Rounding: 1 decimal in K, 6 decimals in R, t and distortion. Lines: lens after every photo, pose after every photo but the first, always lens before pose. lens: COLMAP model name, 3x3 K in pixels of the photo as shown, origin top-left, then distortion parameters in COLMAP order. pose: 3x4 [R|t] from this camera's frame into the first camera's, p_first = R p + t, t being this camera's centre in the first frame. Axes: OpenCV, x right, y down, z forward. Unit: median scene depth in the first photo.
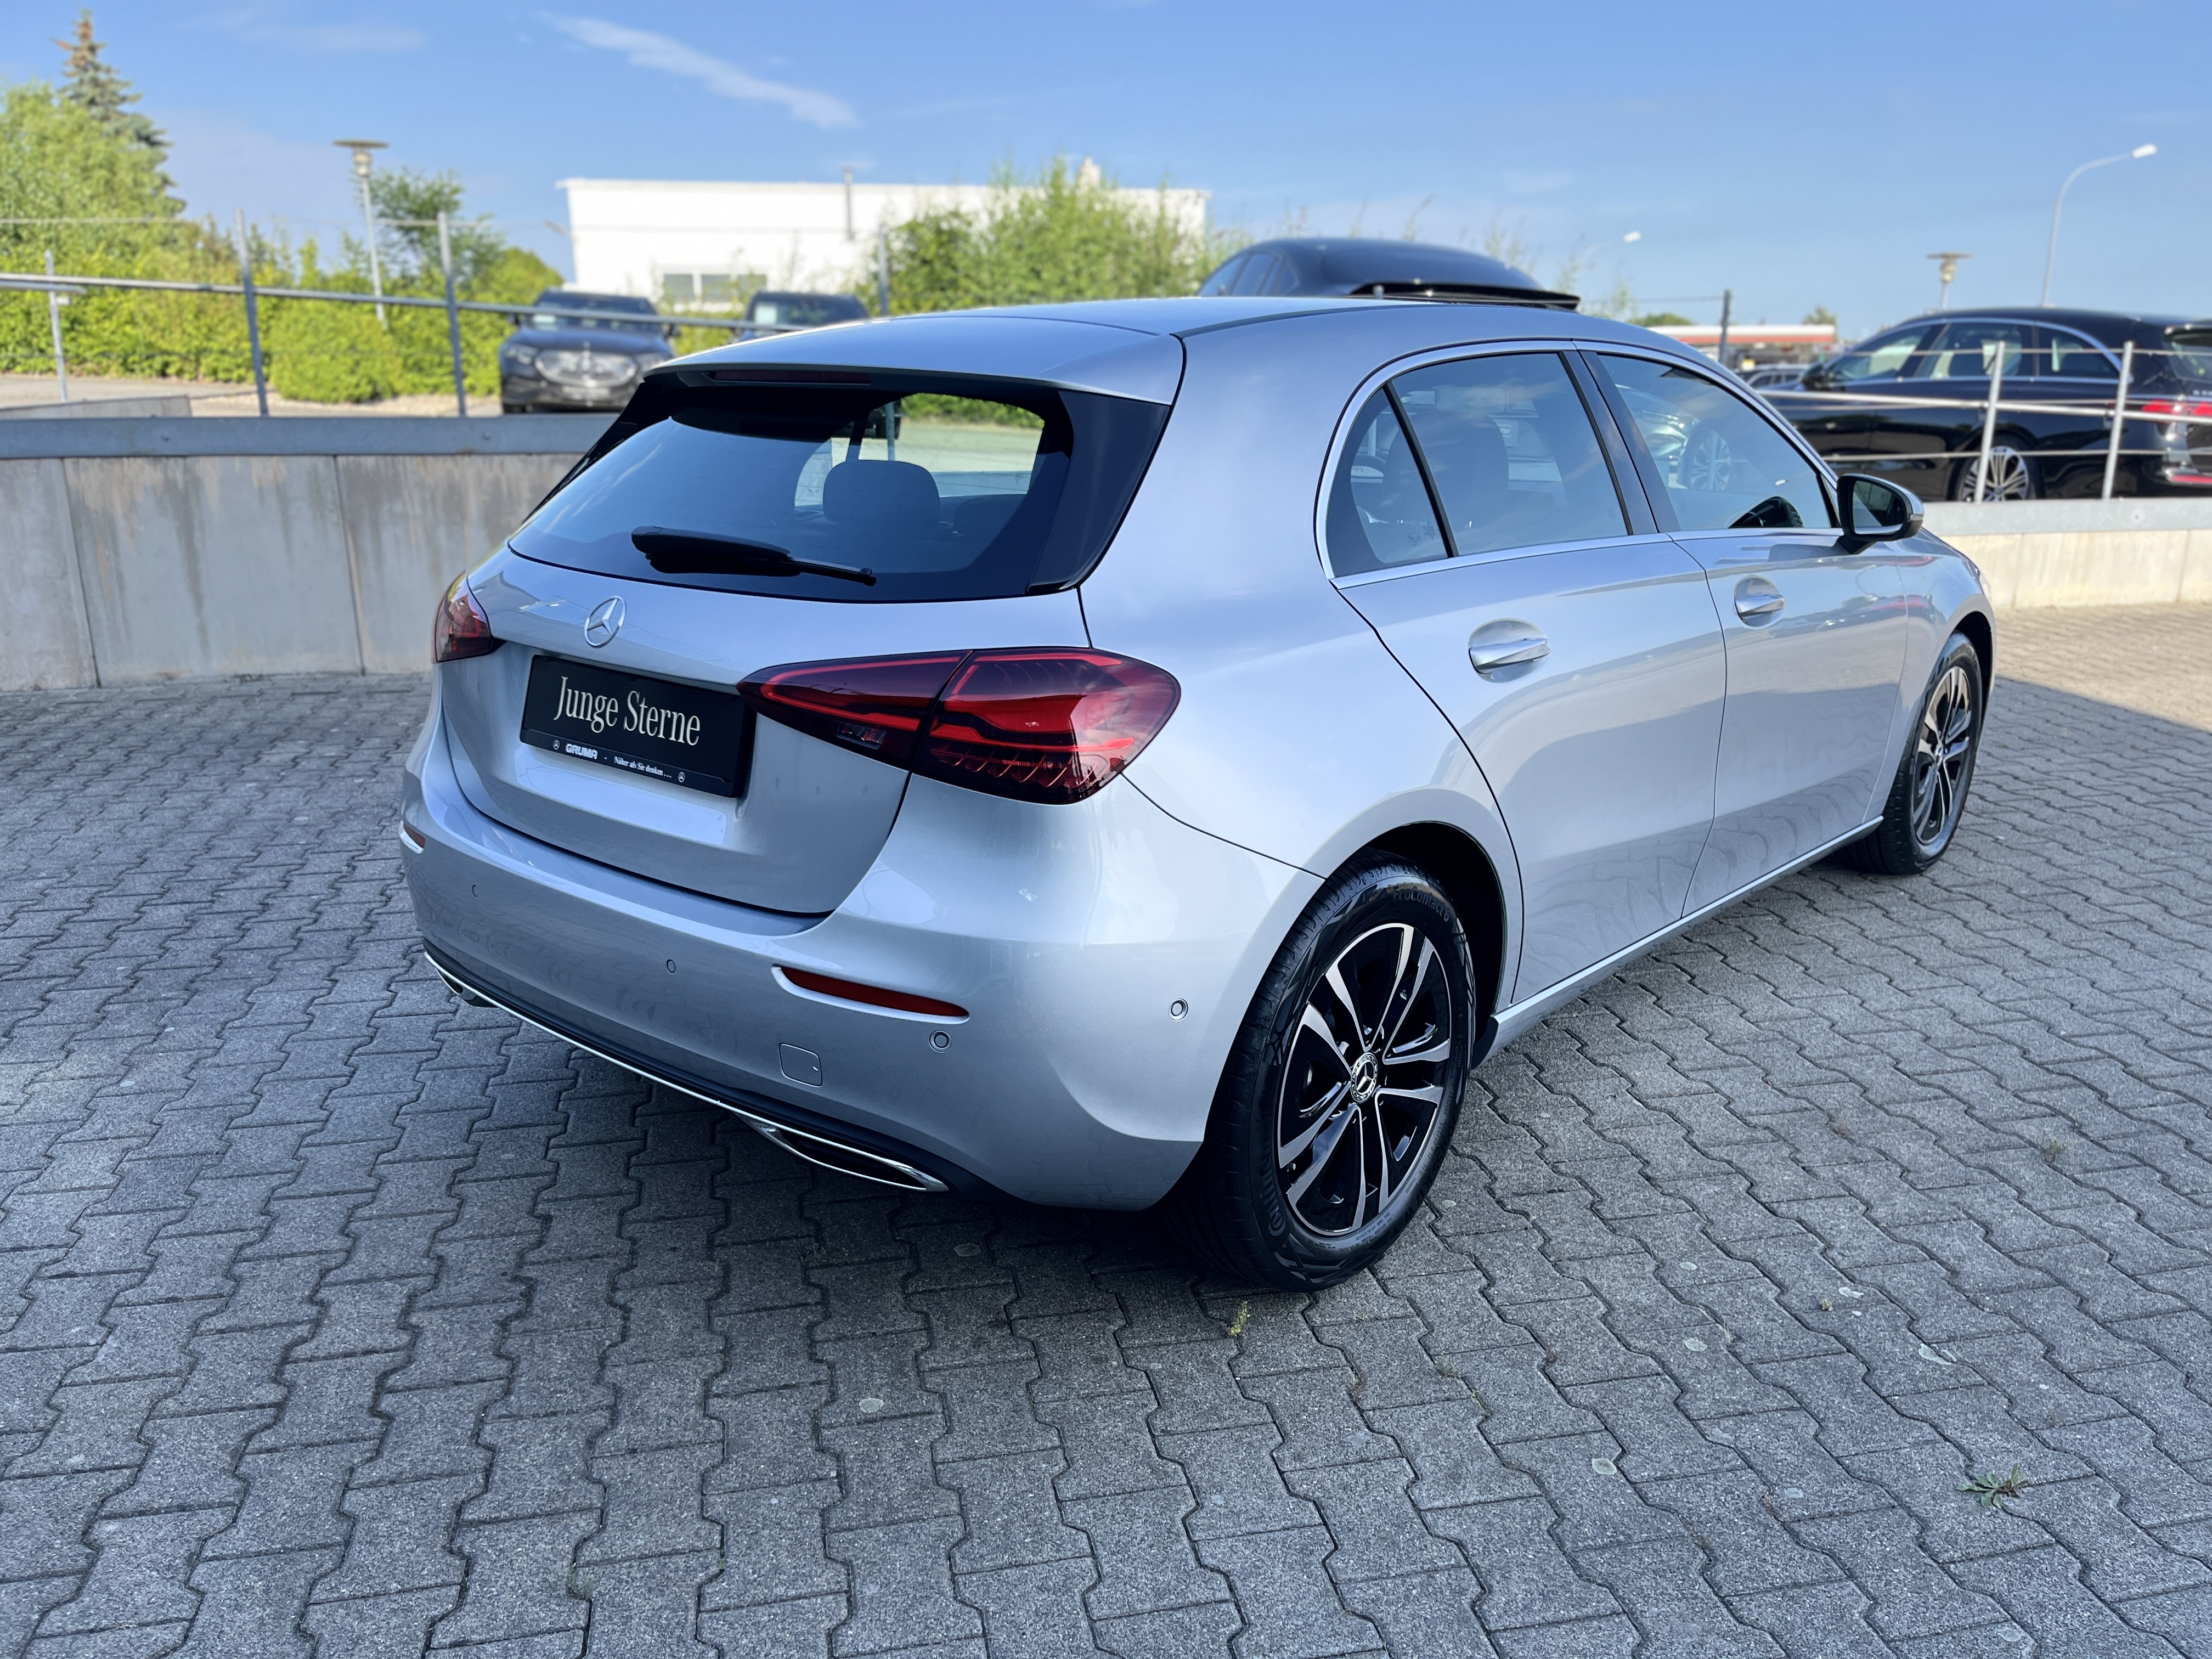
lens RADIAL K [[1670.3, 0, 1107.0], [0, 1670.3, 843.7], [0, 0, 1]] dist [0.083905, -0.114351]
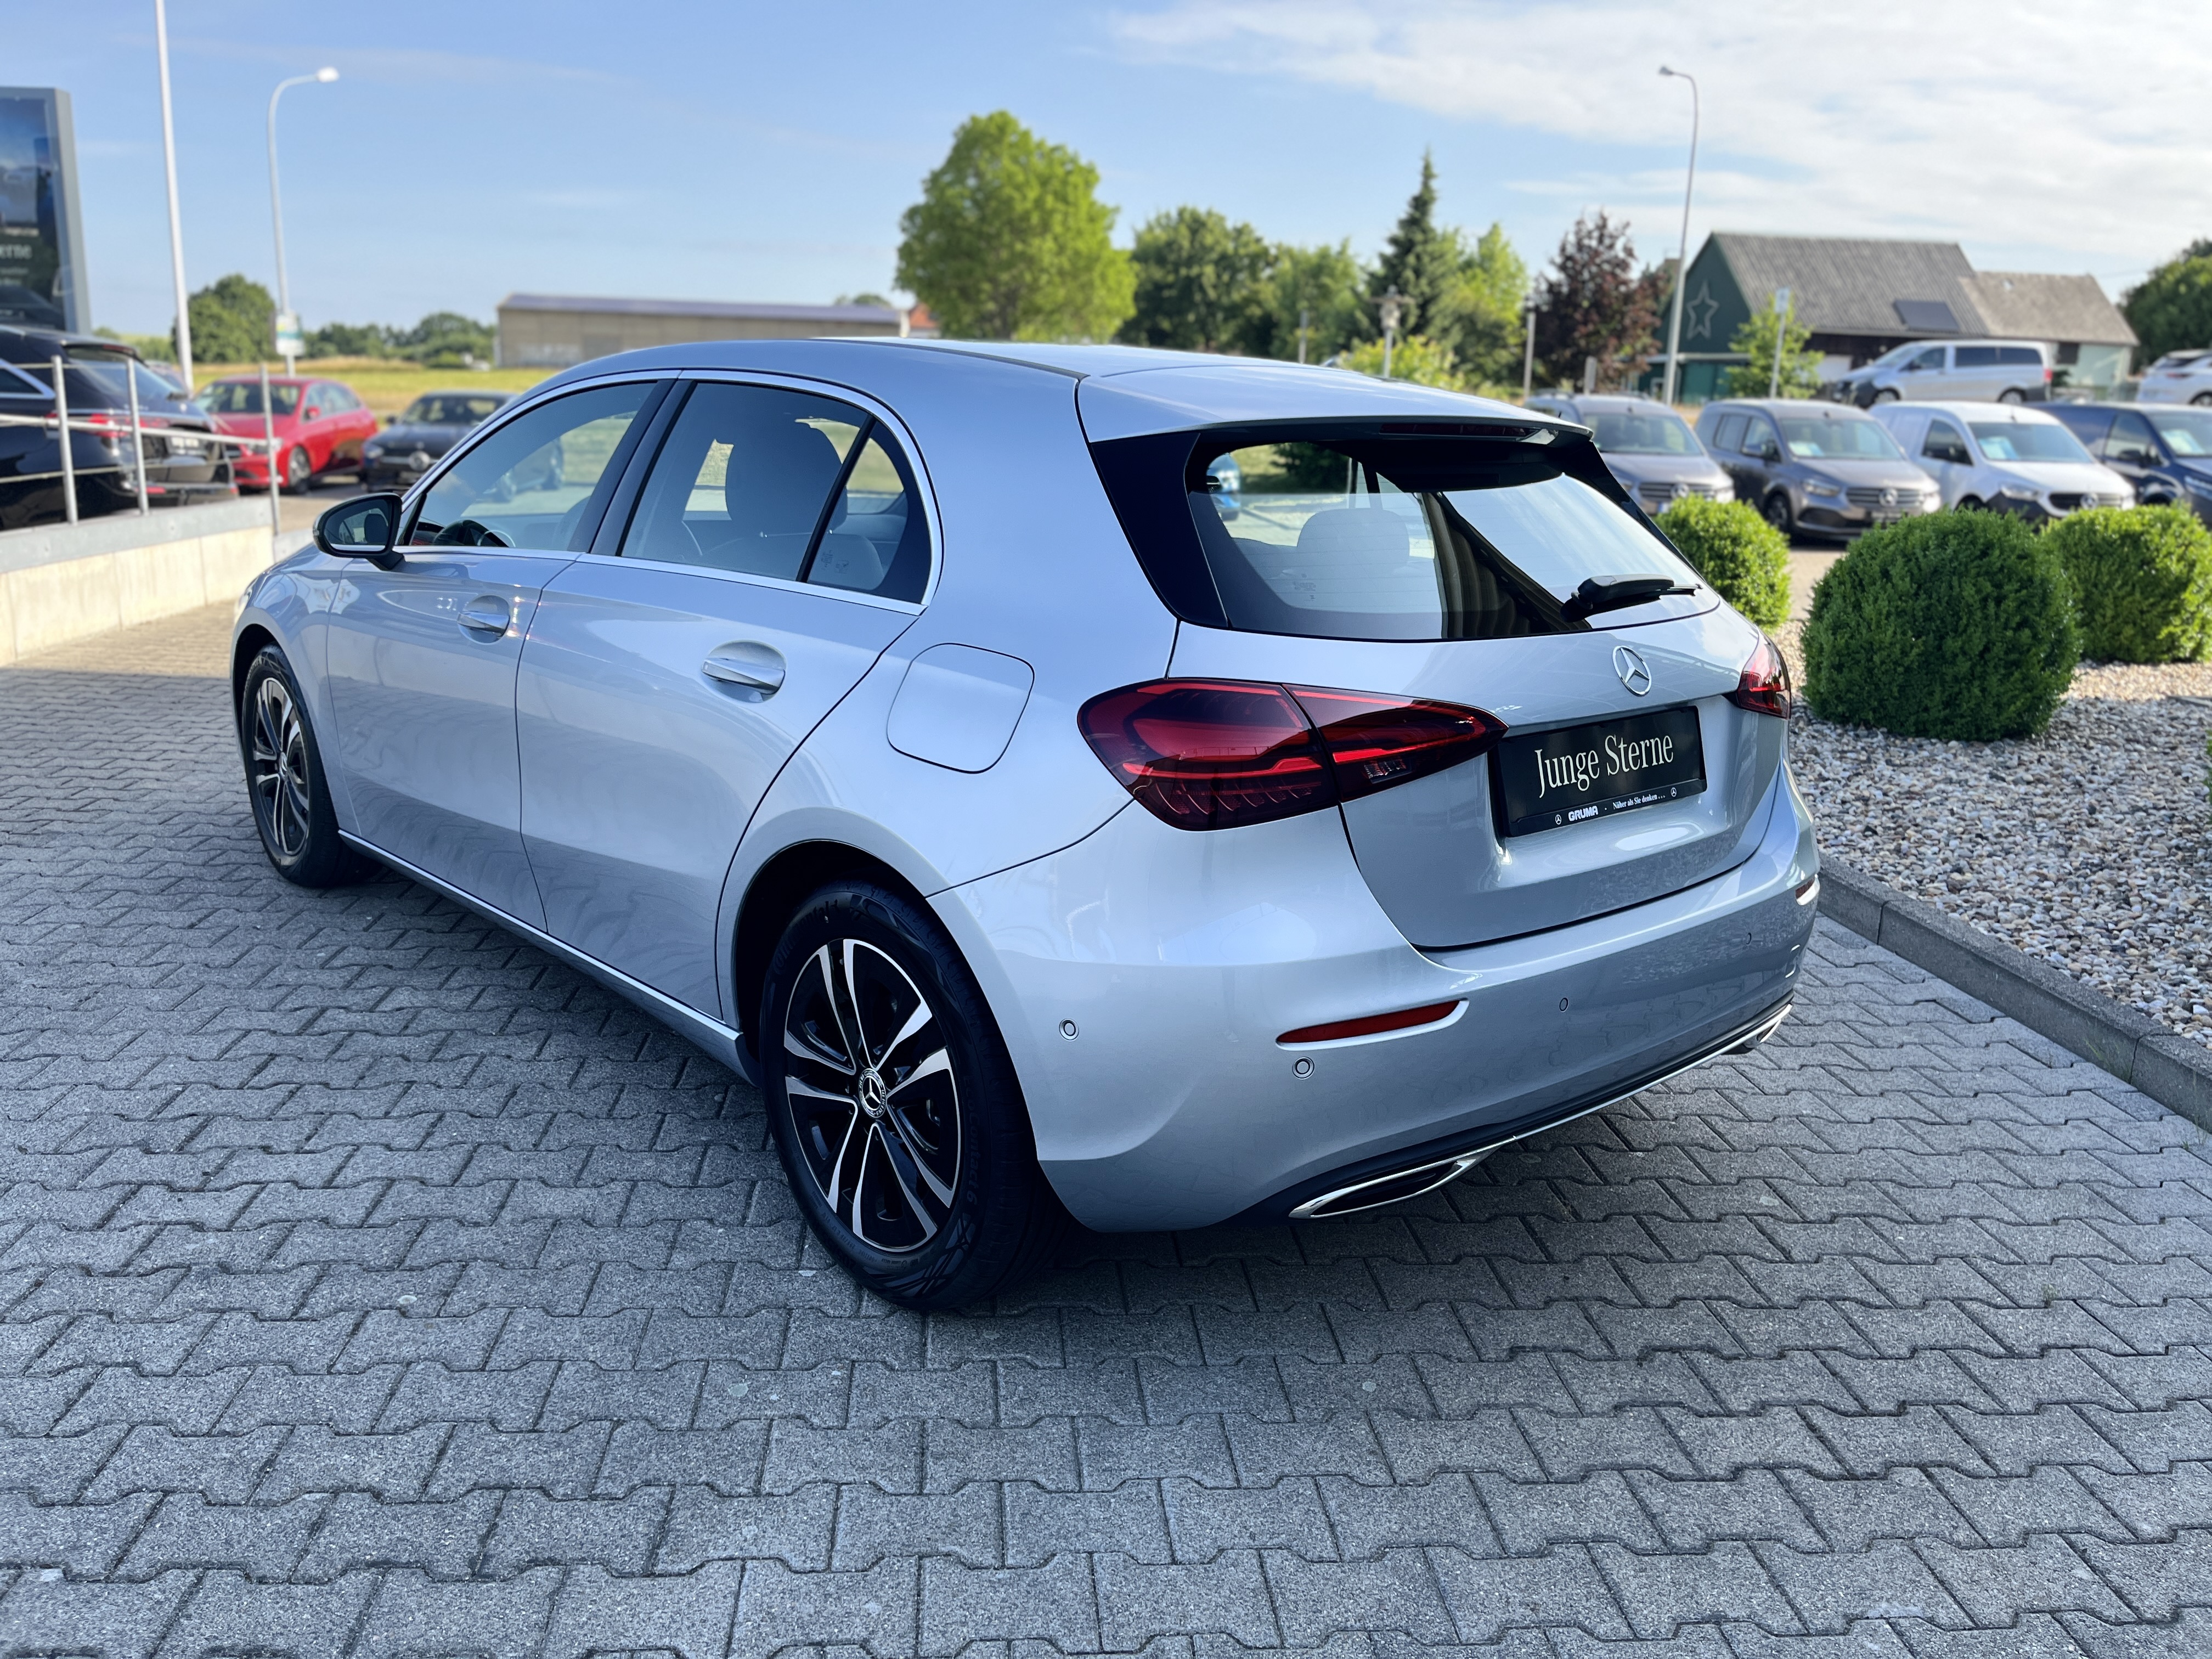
lens RADIAL K [[1670.3, 0, 1107.0], [0, 1670.3, 843.7], [0, 0, 1]] dist [0.083905, -0.114351]
pose [[0.120804, -0.243356, 0.962385, -1.049402], [0.244633, 0.946883, 0.208728, -0.252093], [-0.962061, 0.210216, 0.173920, 0.896019]]
